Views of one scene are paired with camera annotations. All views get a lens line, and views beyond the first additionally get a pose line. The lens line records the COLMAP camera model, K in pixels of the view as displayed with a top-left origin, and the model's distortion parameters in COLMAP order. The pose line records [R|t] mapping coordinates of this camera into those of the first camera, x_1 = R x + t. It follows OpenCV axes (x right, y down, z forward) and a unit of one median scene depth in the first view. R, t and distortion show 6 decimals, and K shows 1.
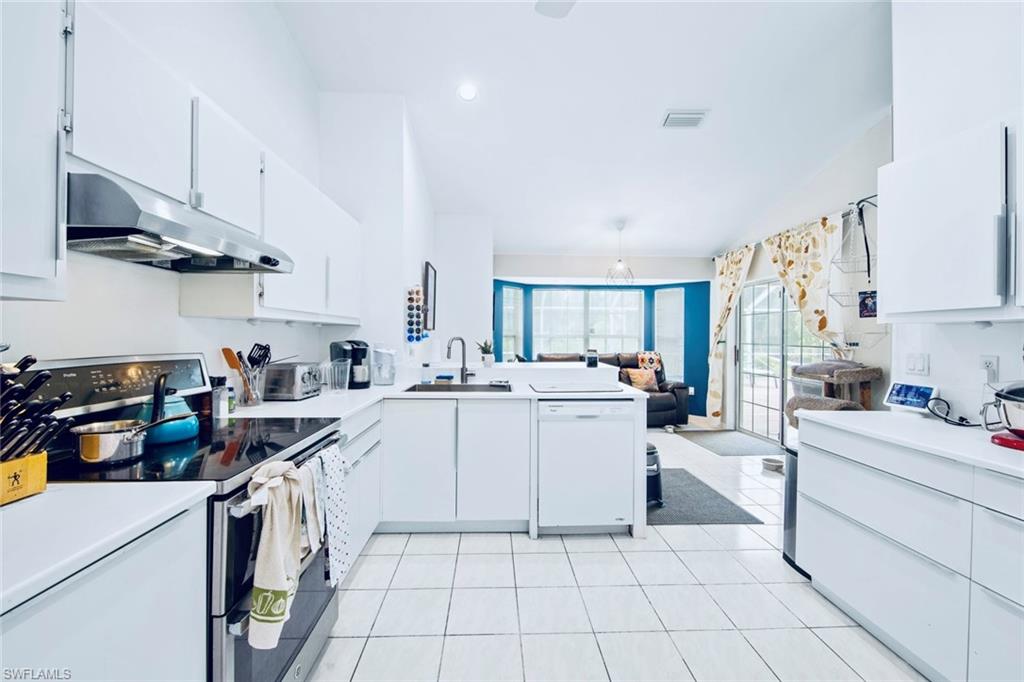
lens RADIAL K [[405.1, 0, 506.9], [0, 405.1, 337.7], [0, 0, 1]] dist [0.002389, -0.000110]
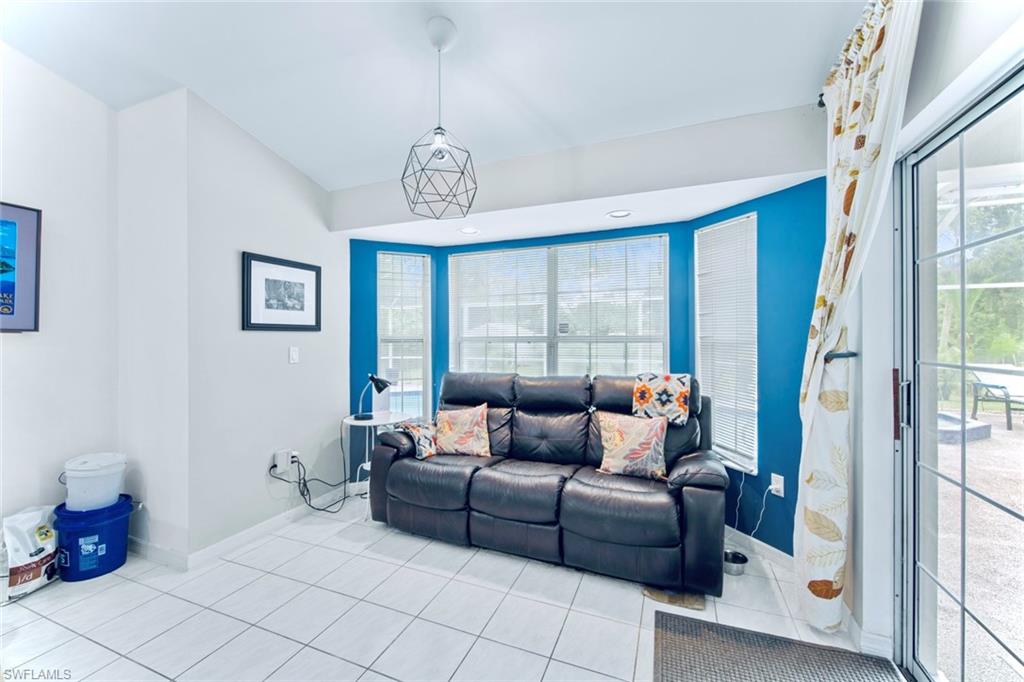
lens RADIAL K [[405.1, 0, 506.9], [0, 405.1, 337.7], [0, 0, 1]] dist [0.002389, -0.000110]
pose [[0.908018, -0.009169, -0.418831, 0.385517], [0.006919, 0.999952, -0.006891, -0.002271], [0.418875, 0.003359, 0.908038, 0.555095]]
